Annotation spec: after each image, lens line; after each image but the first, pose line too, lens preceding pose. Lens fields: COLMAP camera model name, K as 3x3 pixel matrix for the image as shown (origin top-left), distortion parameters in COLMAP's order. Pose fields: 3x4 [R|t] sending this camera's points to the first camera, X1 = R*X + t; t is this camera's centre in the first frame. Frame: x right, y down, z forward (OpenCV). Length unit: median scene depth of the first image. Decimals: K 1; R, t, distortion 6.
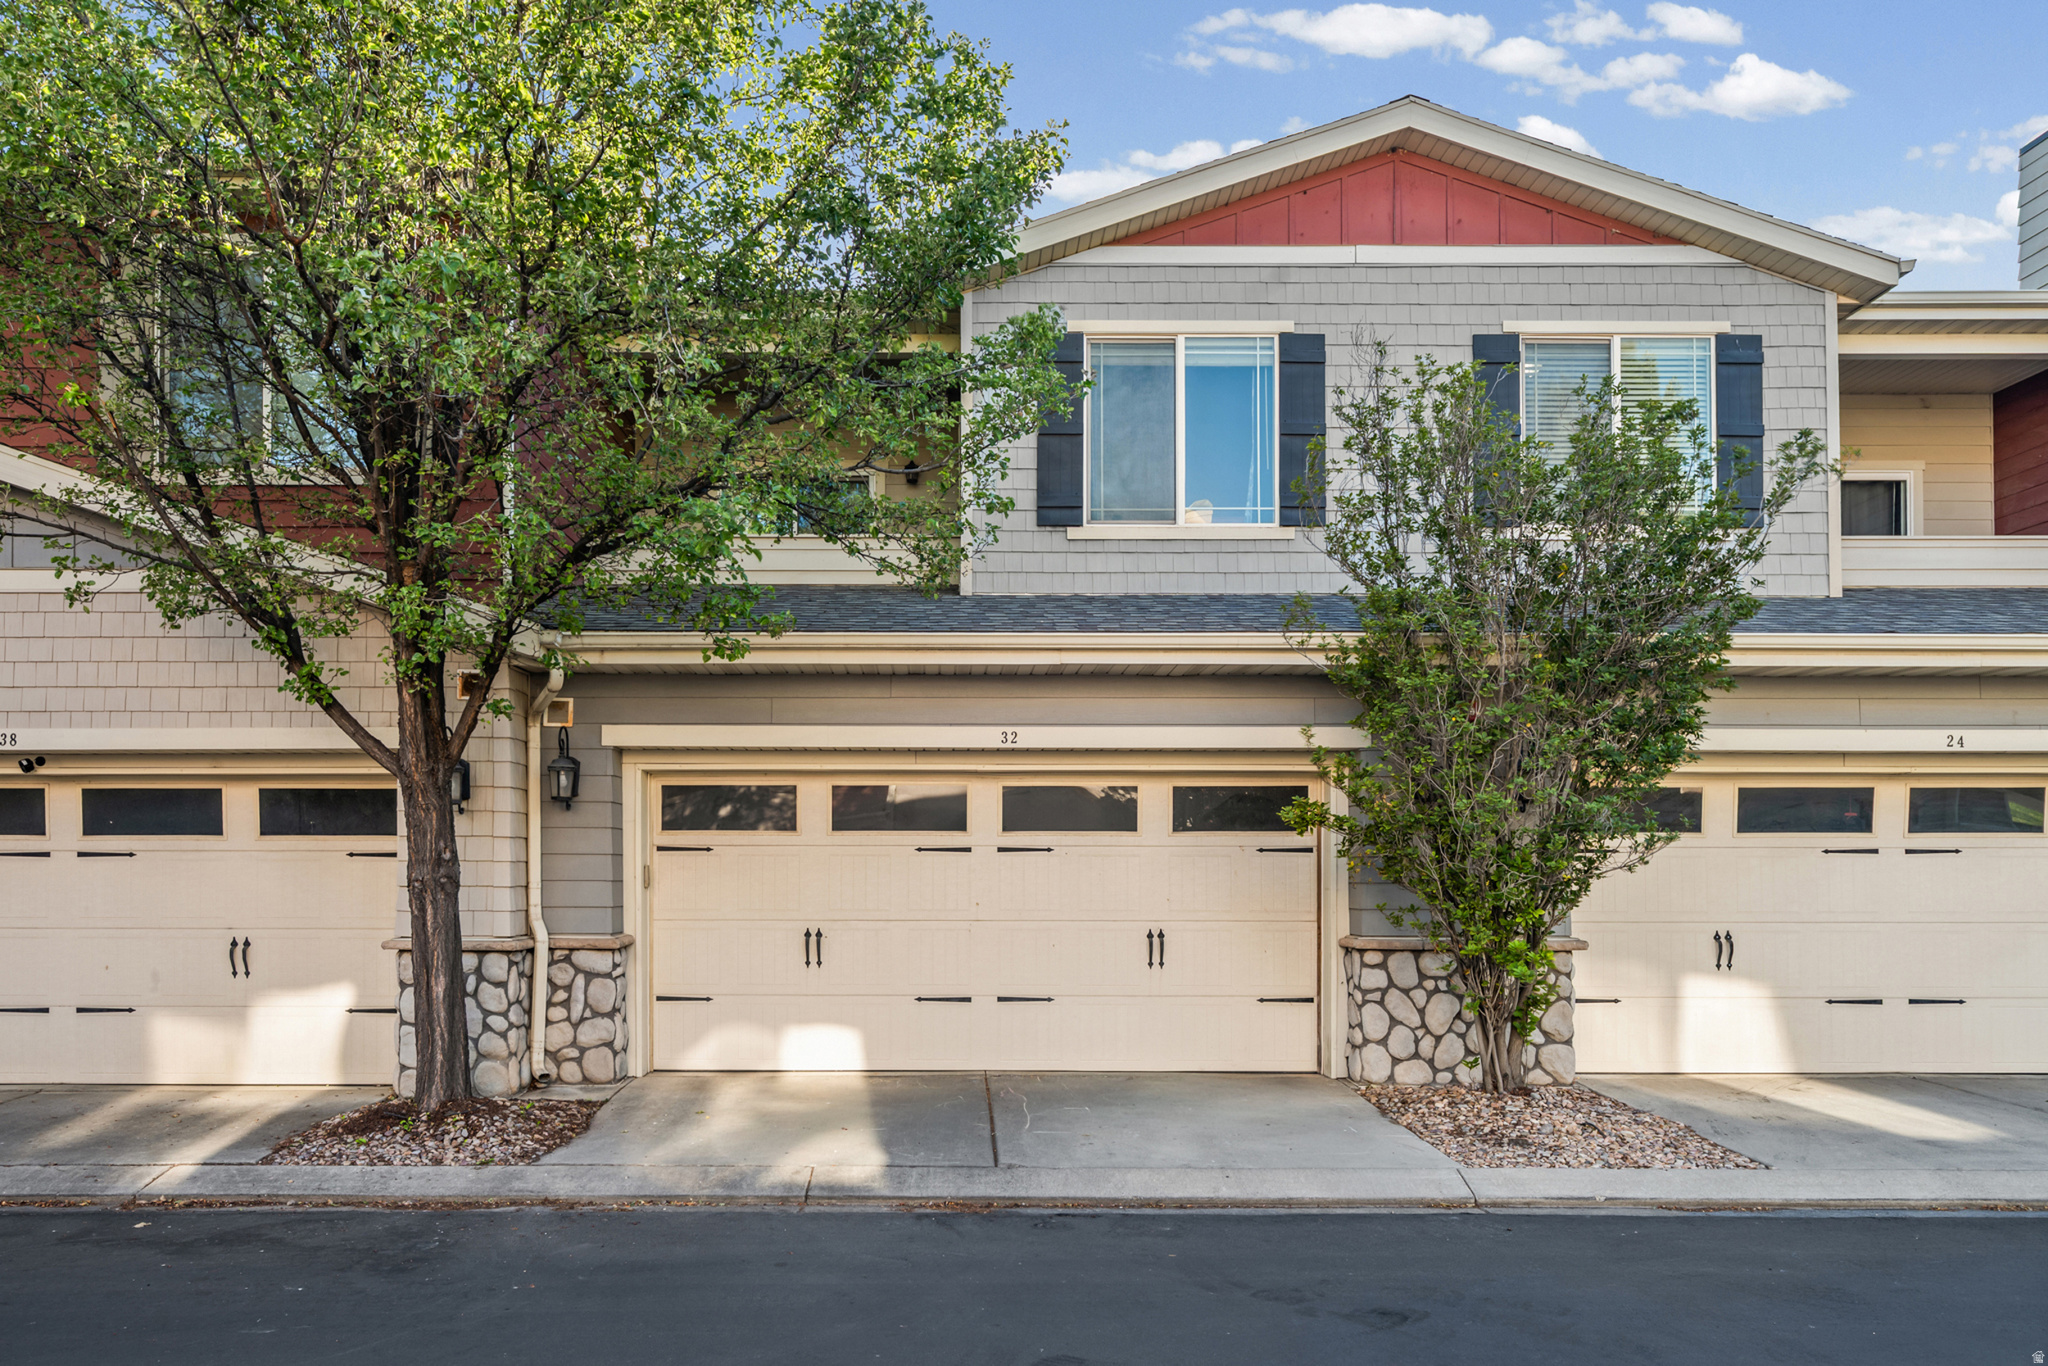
lens RADIAL K [[1263.1, 0, 1023.9], [0, 1263.1, 736.8], [0, 0, 1]] dist [-0.006331, -0.001772]
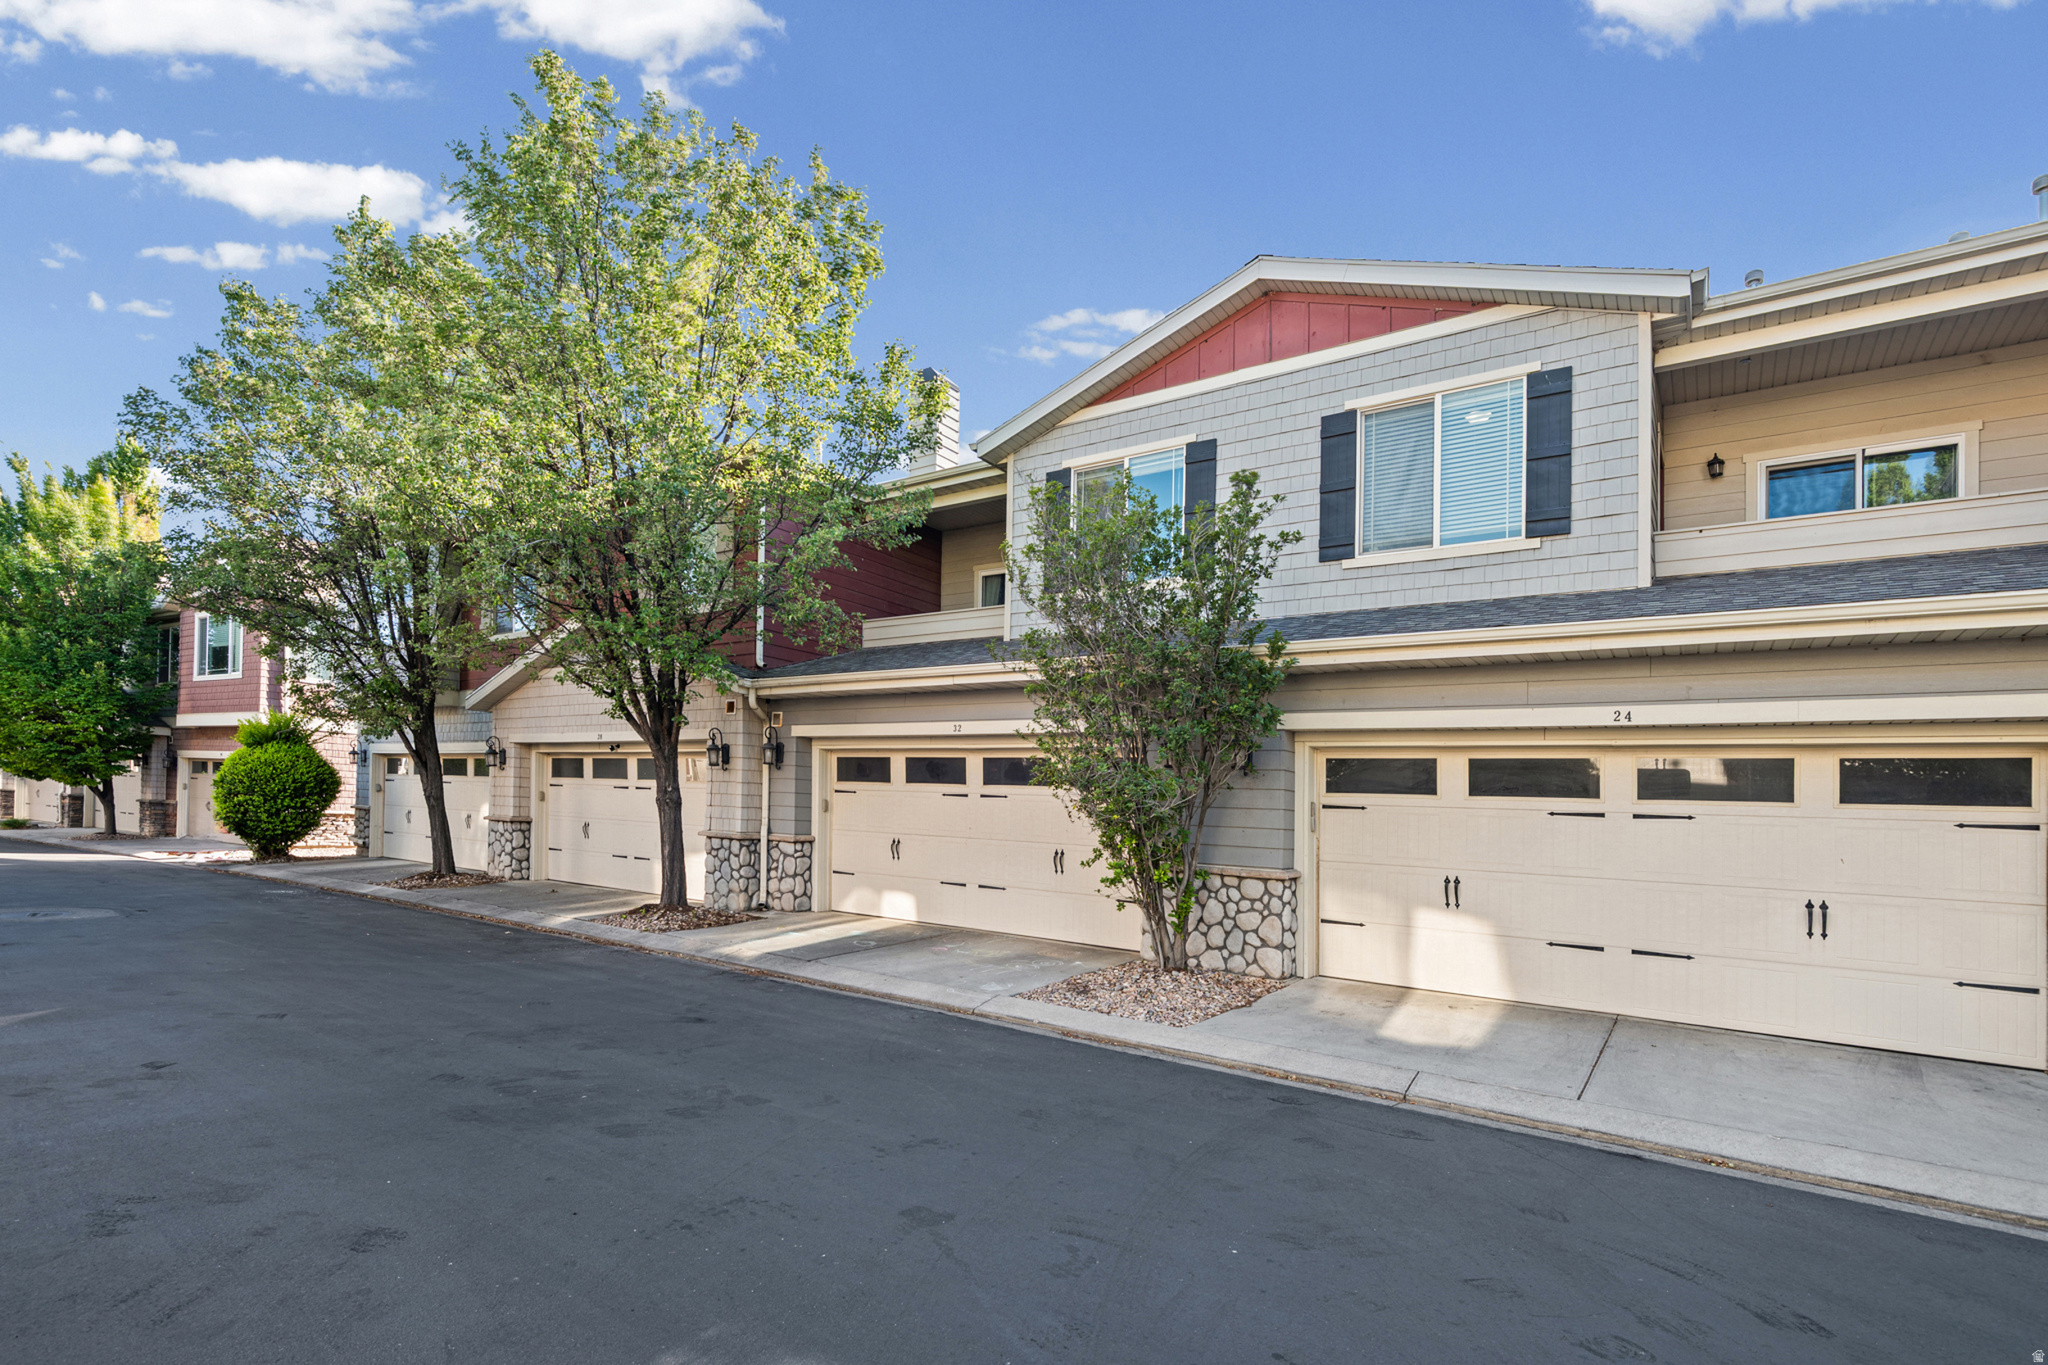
lens RADIAL K [[928.7, 0, 1019.9], [0, 928.7, 691.0], [0, 0, 1]] dist [0.005050, -0.006301]
pose [[0.828882, -0.039887, -0.557999, 0.635331], [0.022207, 0.999015, -0.038425, 0.000609], [0.558982, 0.019458, 0.828952, 0.015097]]
